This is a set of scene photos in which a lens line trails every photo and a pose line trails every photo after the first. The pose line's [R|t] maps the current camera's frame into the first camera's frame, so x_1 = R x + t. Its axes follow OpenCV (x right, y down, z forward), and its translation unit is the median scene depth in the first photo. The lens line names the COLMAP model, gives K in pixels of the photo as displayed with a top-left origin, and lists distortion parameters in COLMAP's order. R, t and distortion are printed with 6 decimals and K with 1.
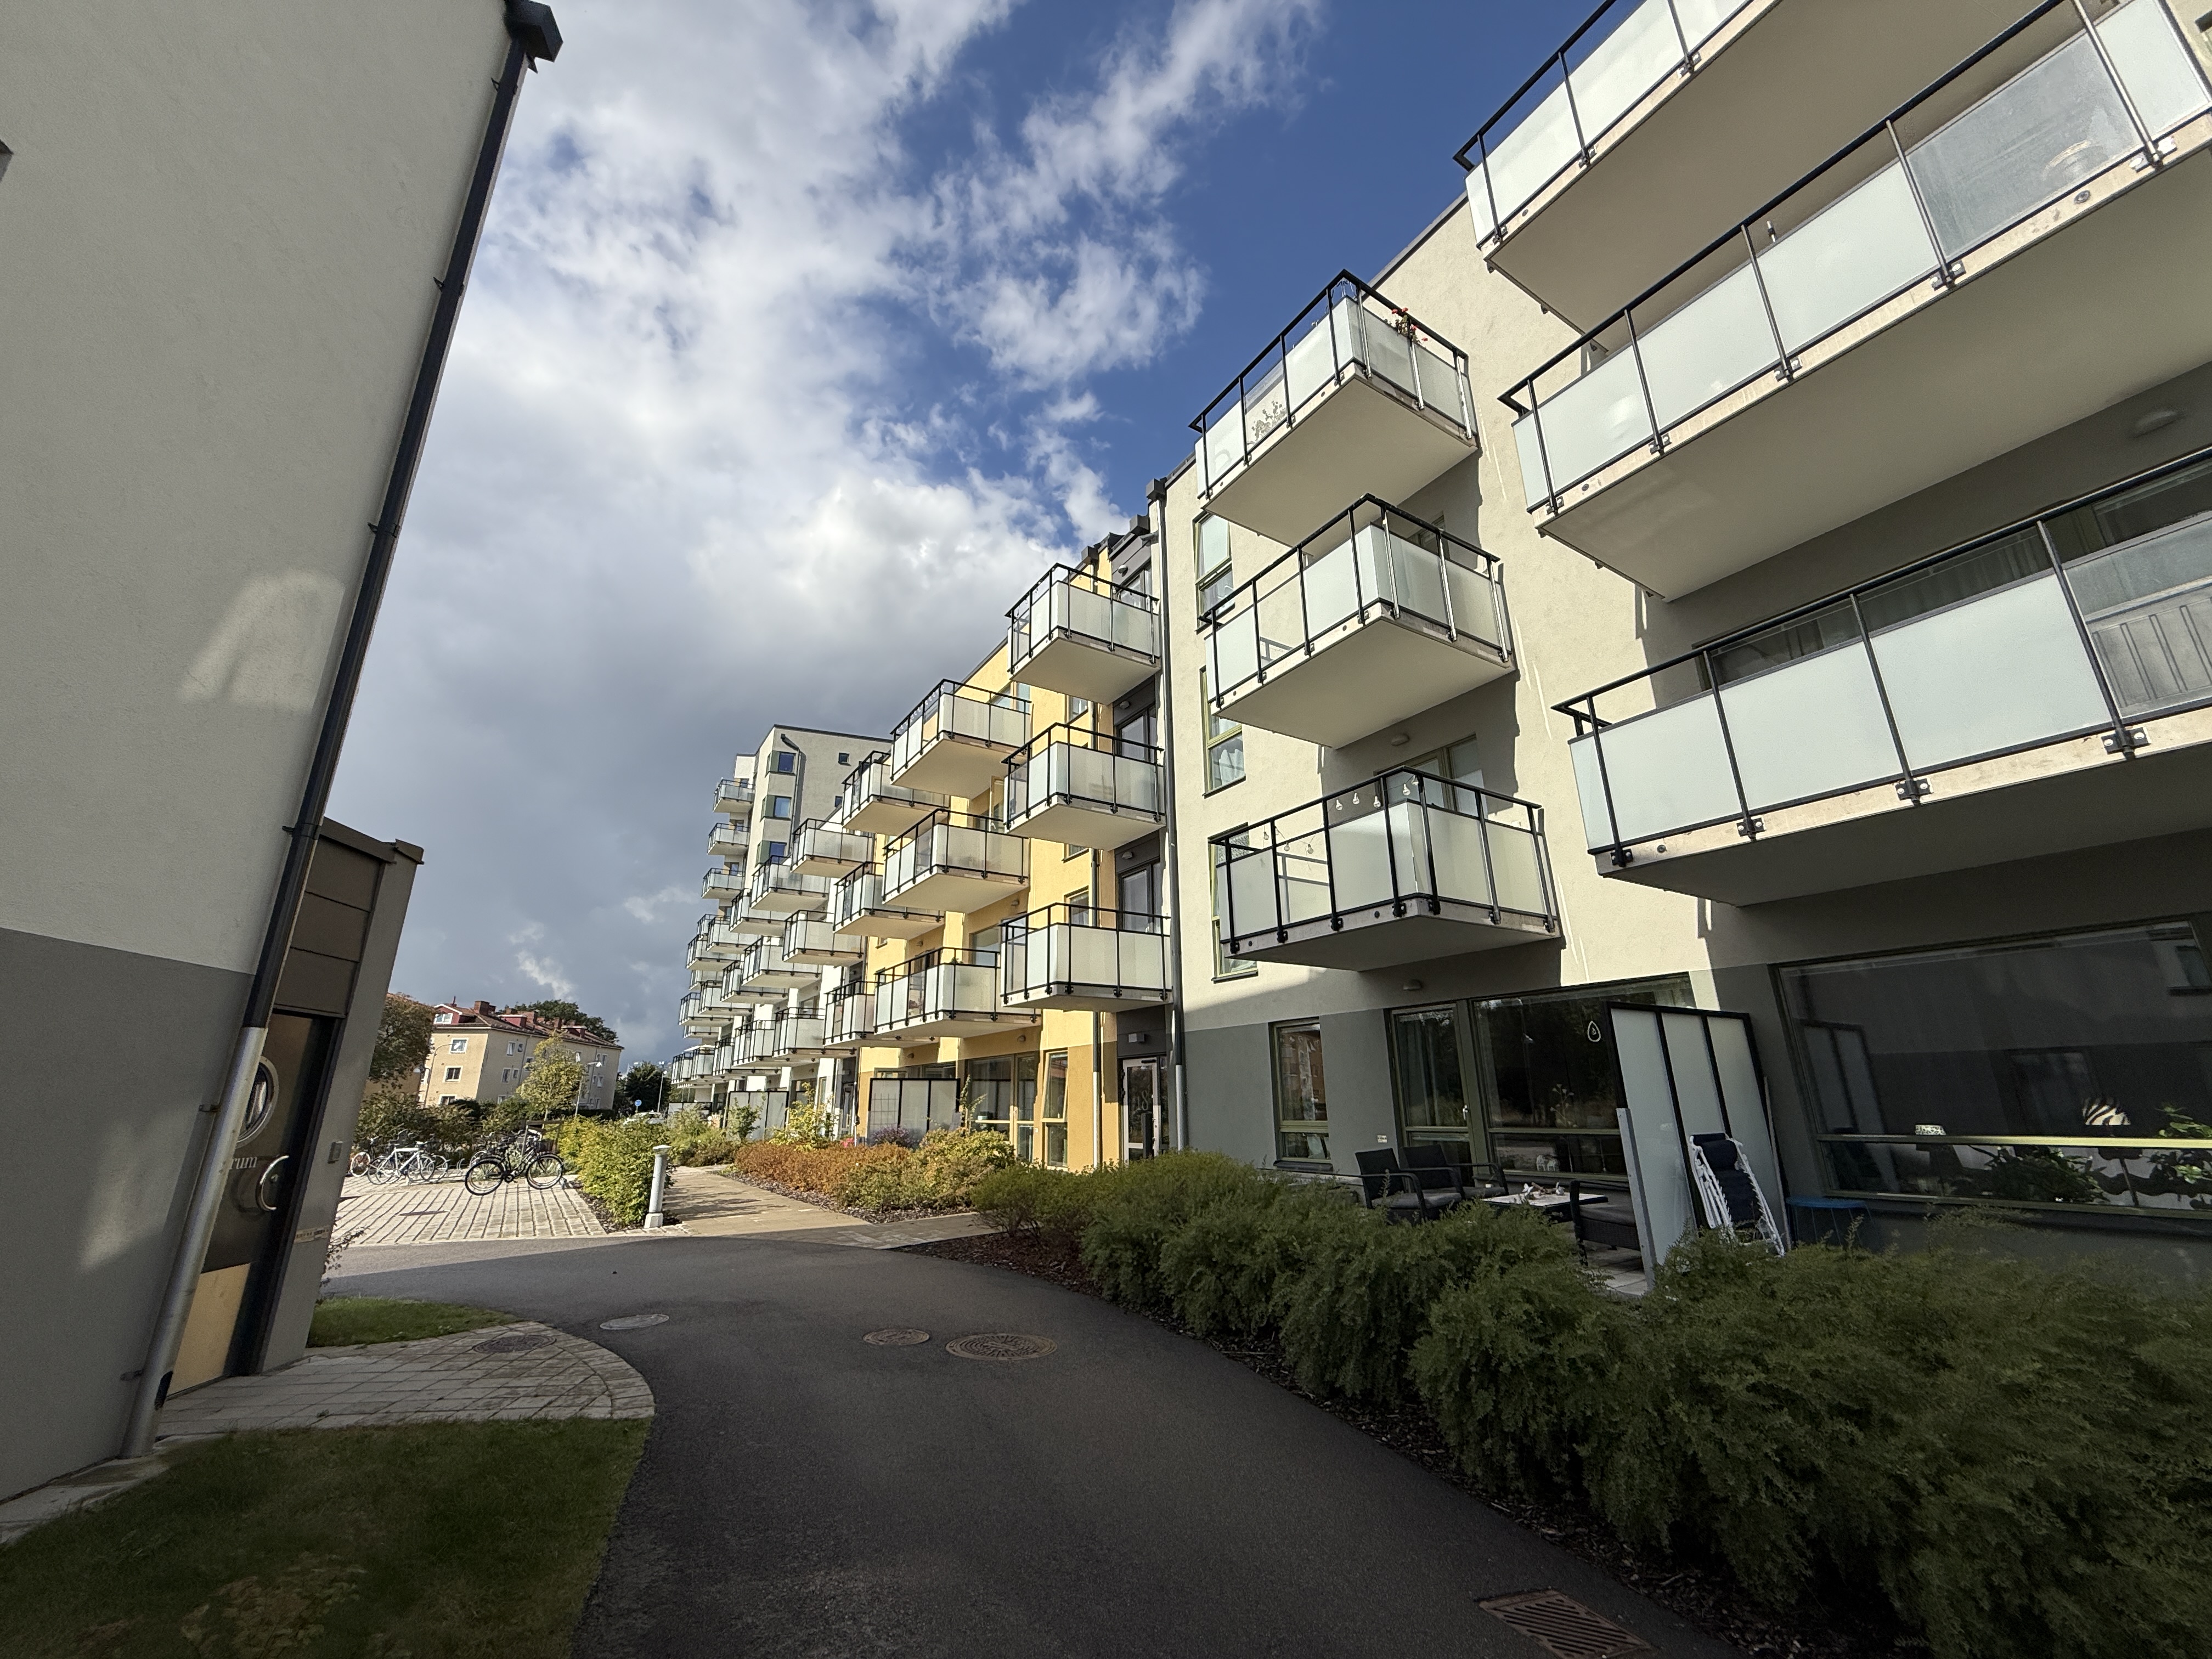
lens RADIAL K [[865.4, 0, 1106.0], [0, 865.4, 829.5], [0, 0, 1]] dist [-0.010251, -0.000171]
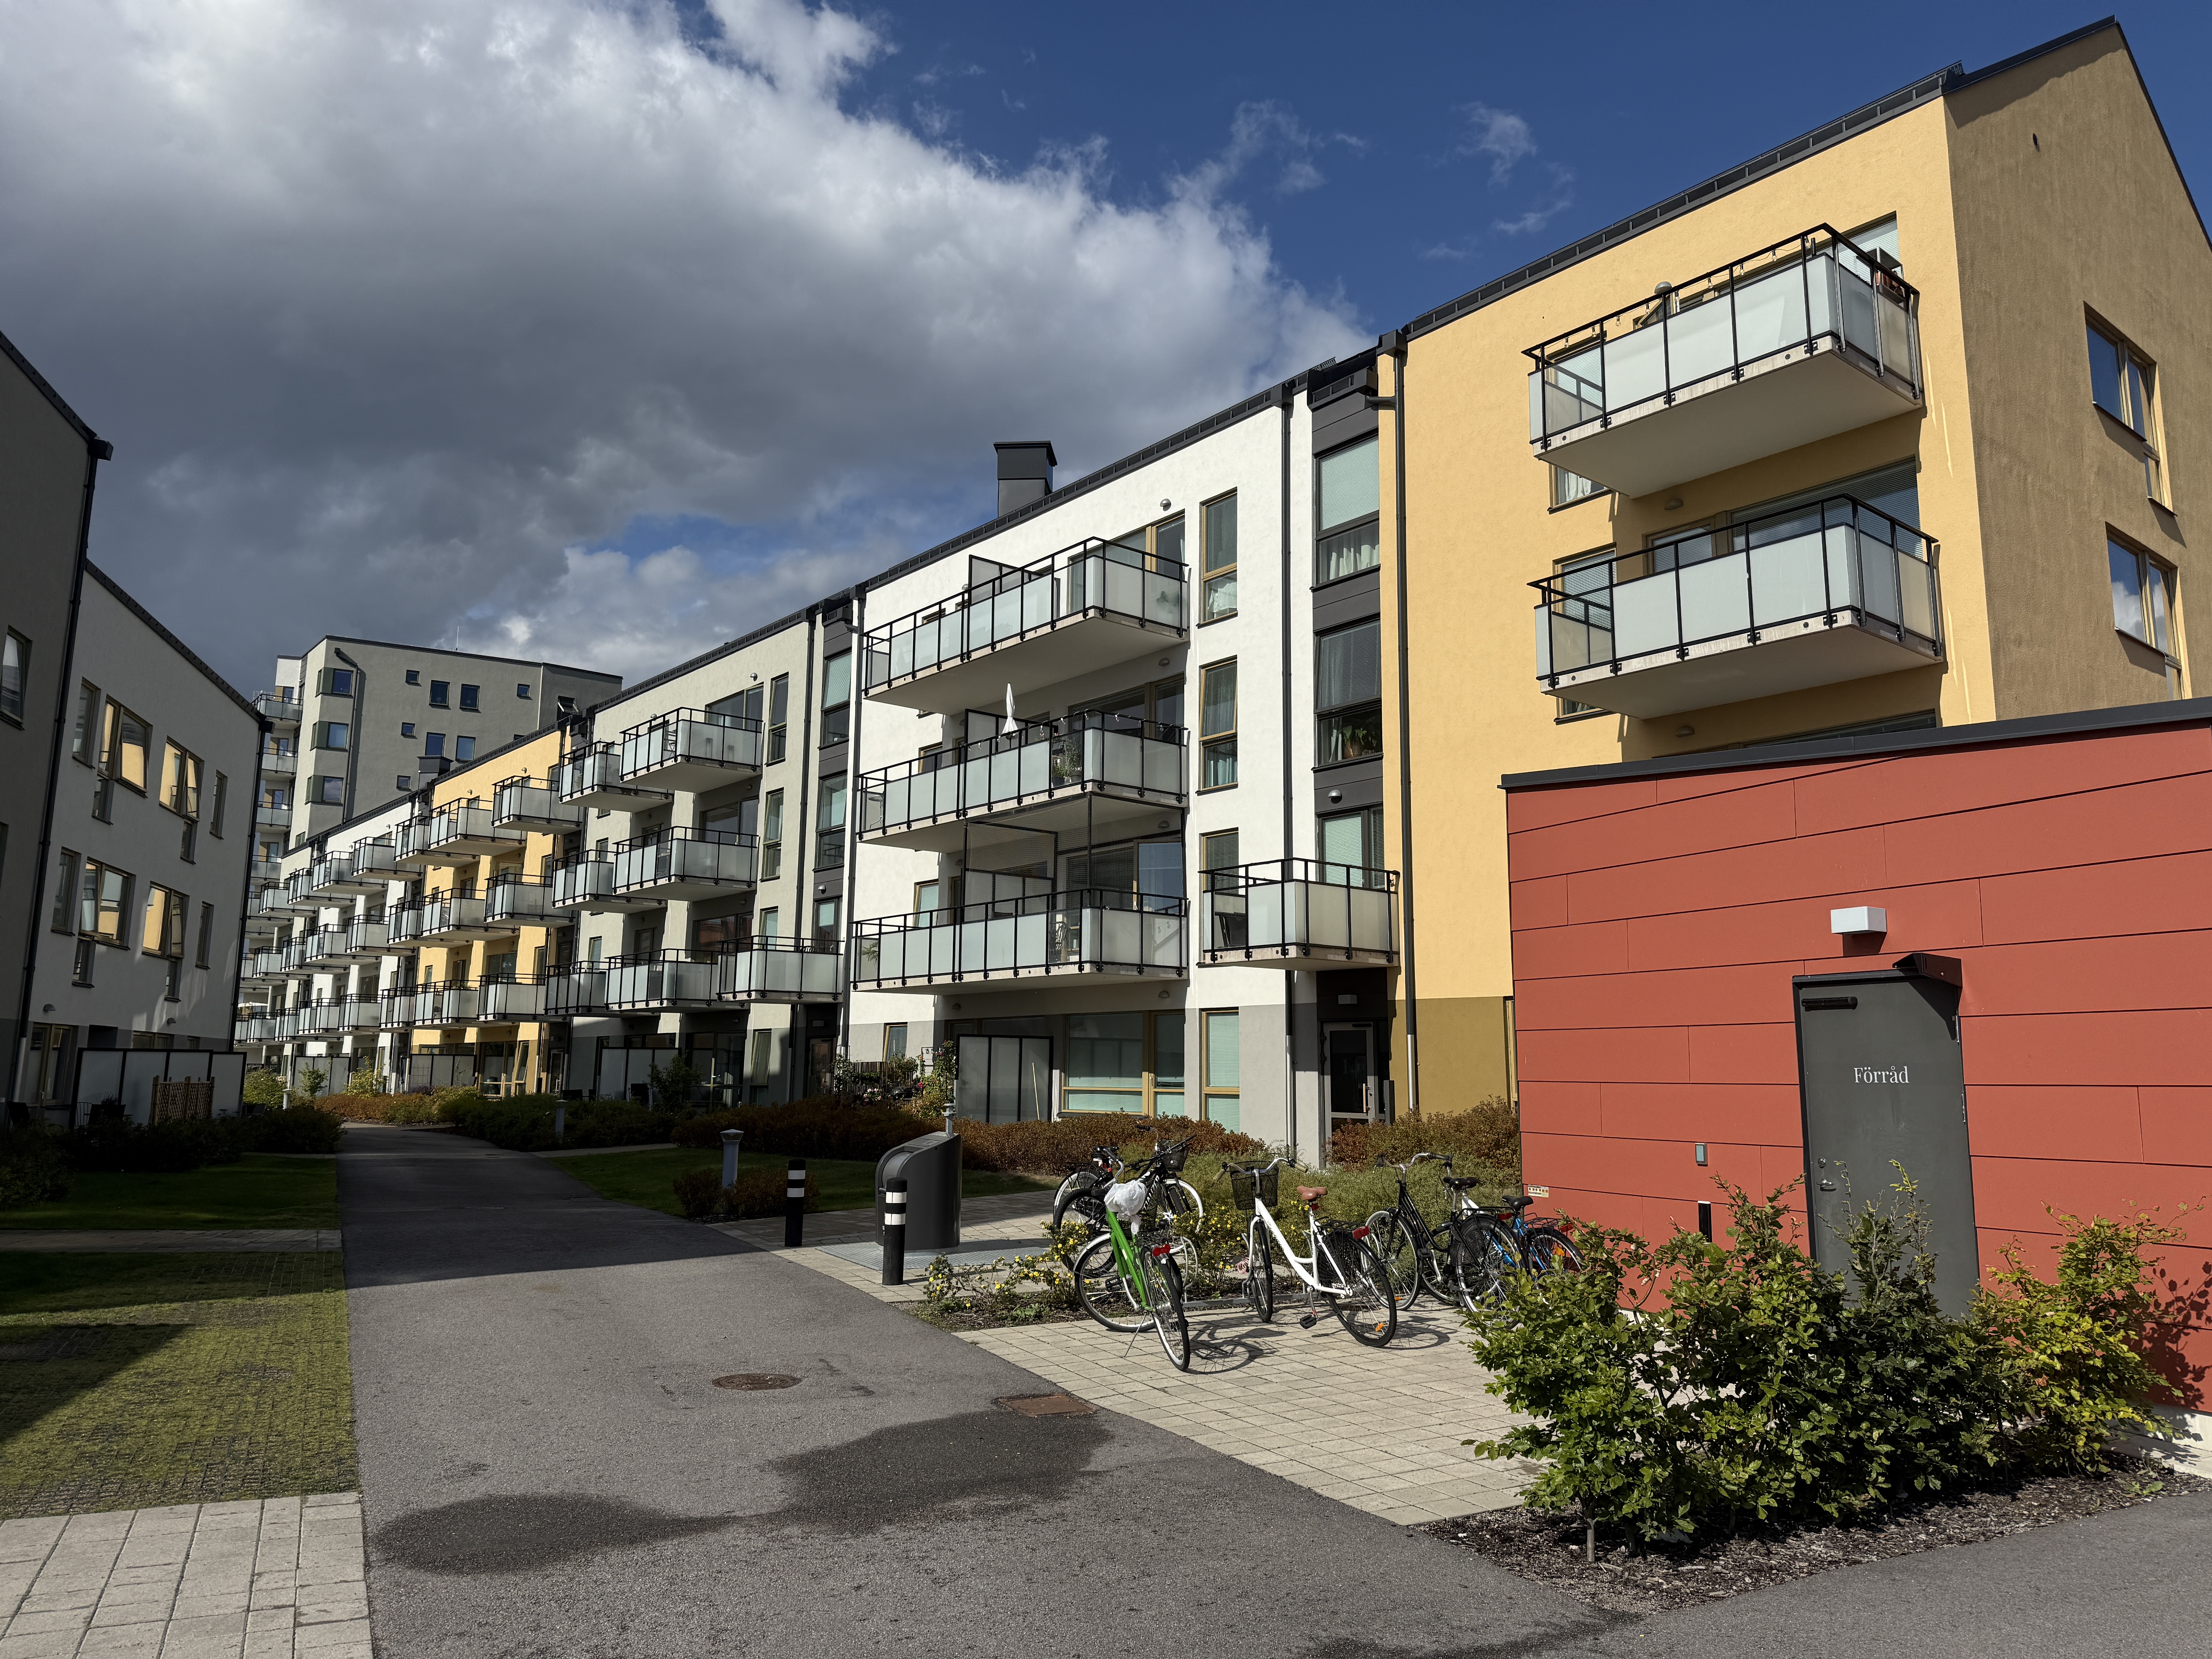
lens RADIAL K [[1532.6, 0, 1106.0], [0, 1532.6, 829.5], [0, 0, 1]] dist [-0.001176, -0.001079]
pose [[0.991743, 0.048105, 0.118878, 0.463375], [-0.064423, 0.988407, 0.137481, -0.424775], [-0.110886, -0.144004, 0.983345, -1.333063]]
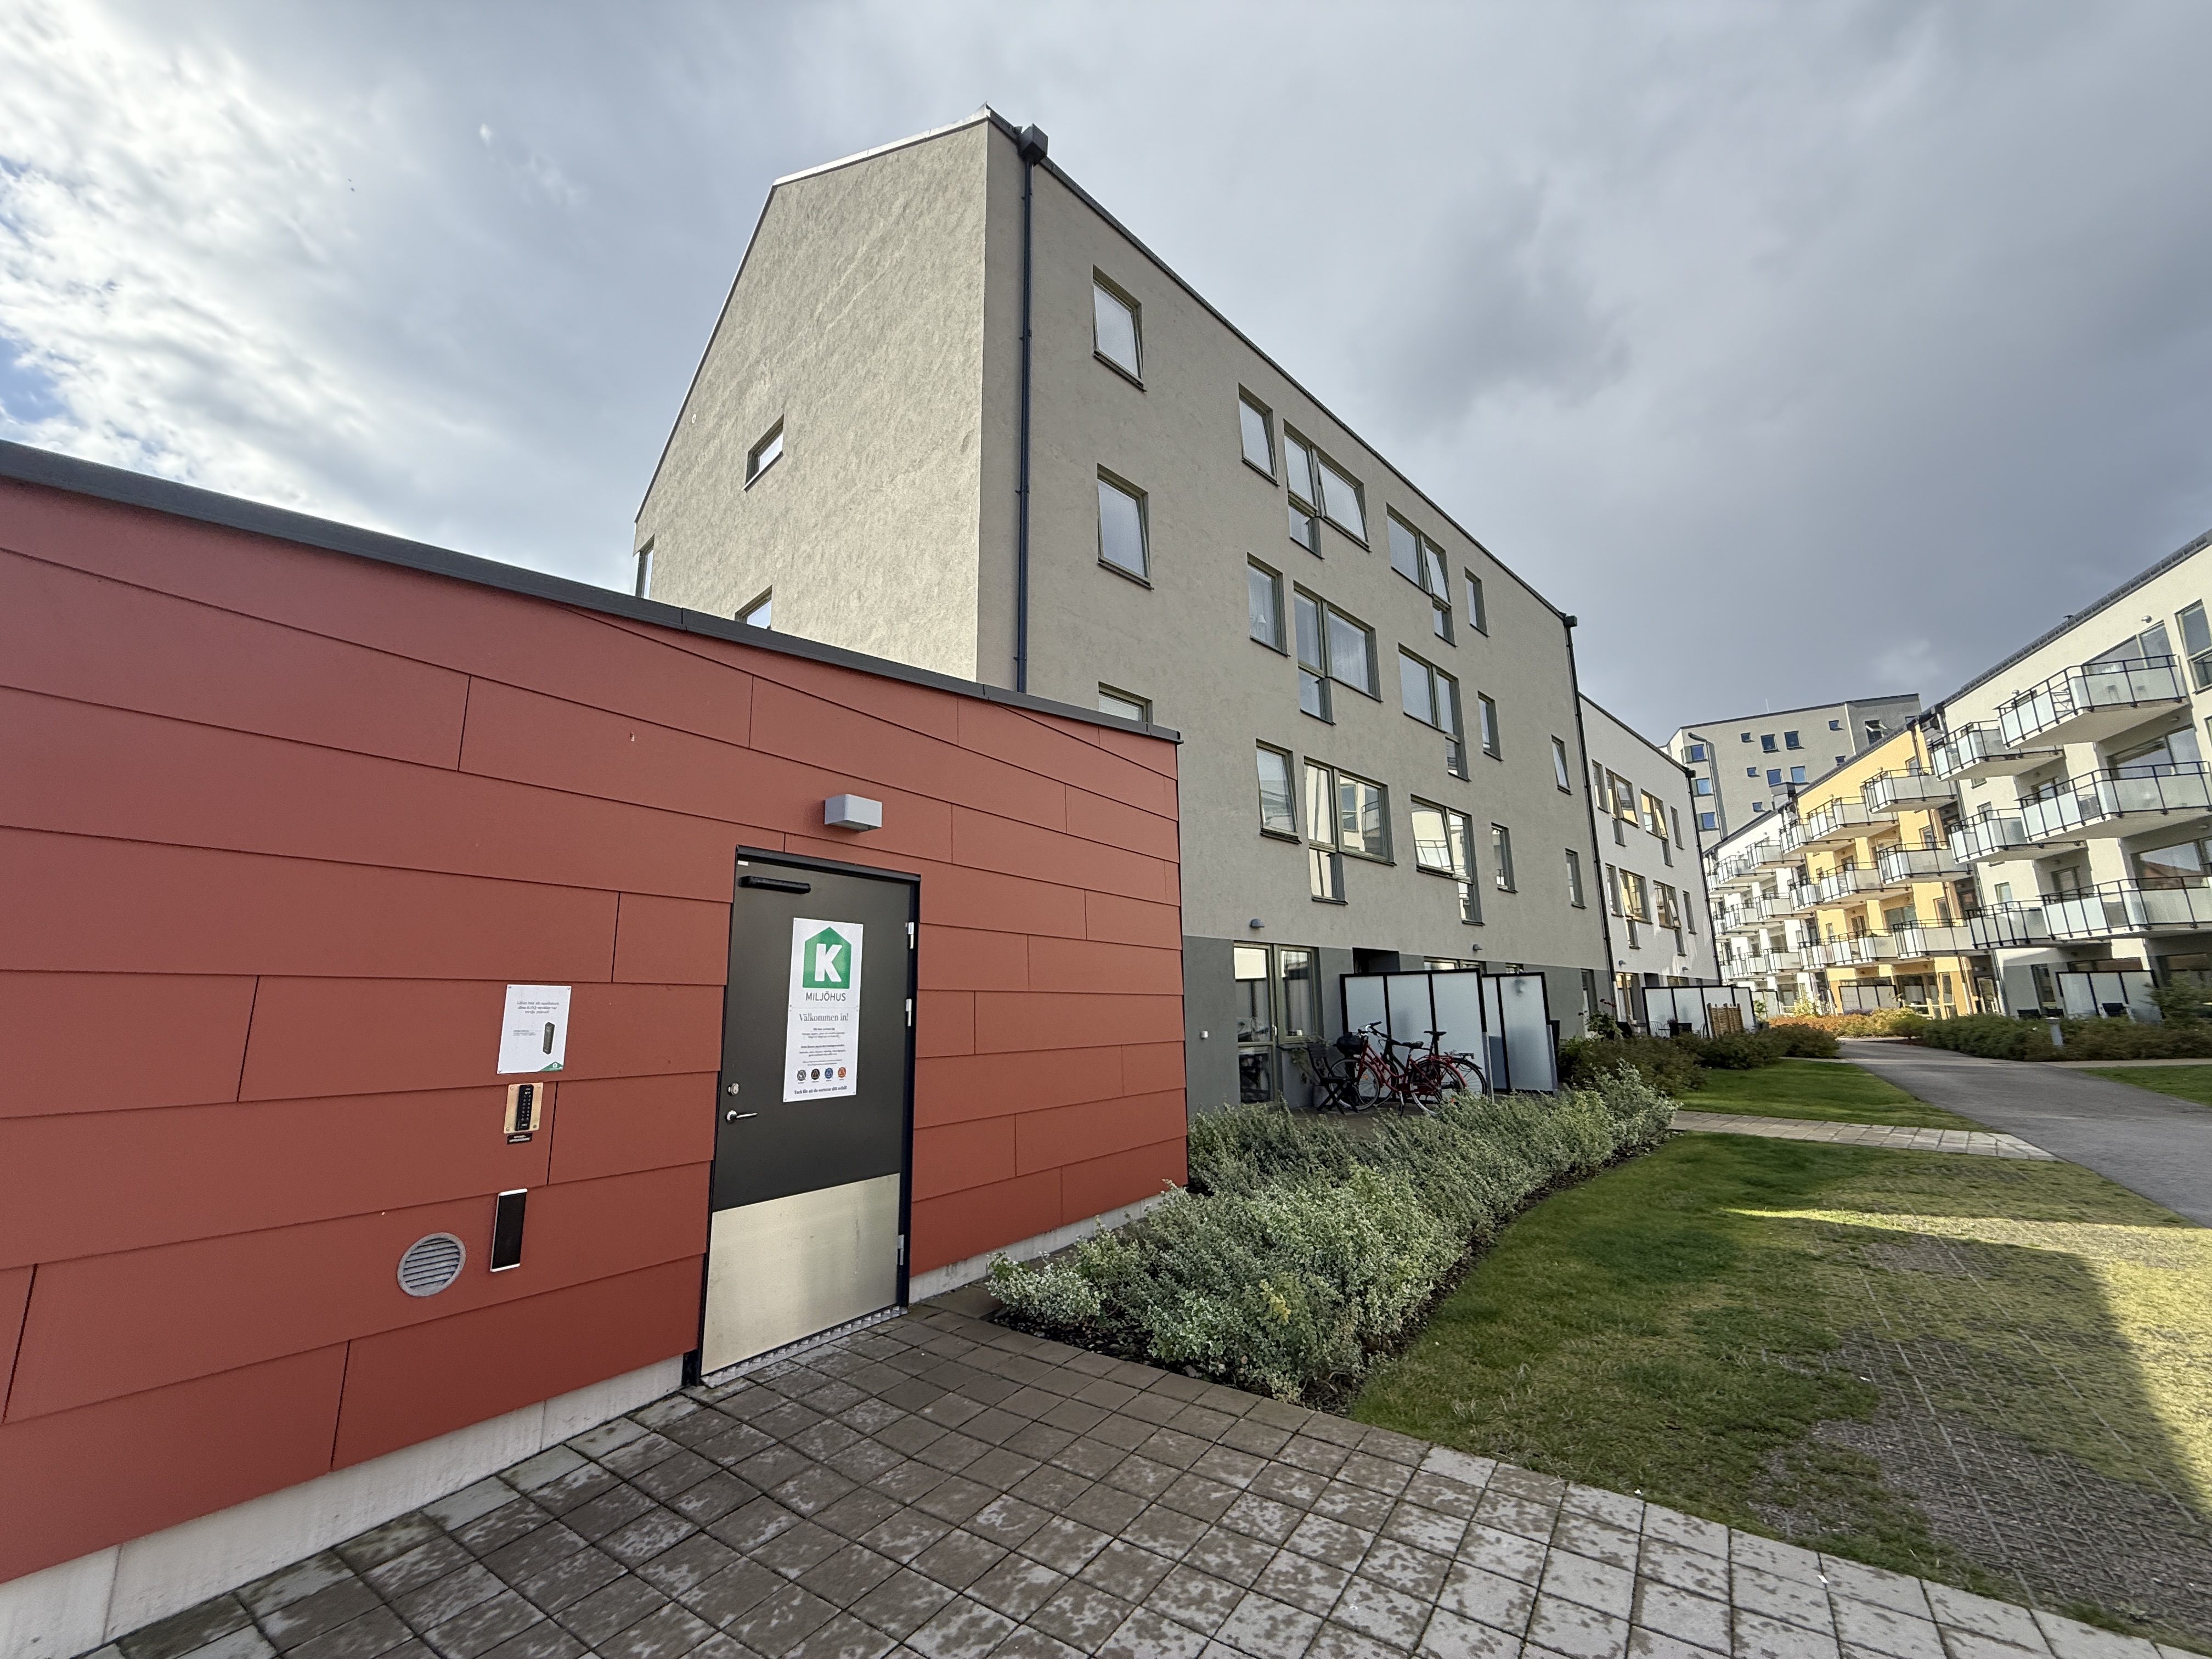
lens RADIAL K [[865.4, 0, 1106.0], [0, 865.4, 829.5], [0, 0, 1]] dist [-0.010251, -0.000171]
pose [[0.583764, -0.152842, -0.797407, 0.319403], [0.241071, 0.970461, -0.009529, -0.381582], [0.775309, -0.186669, 0.603366, -1.218609]]
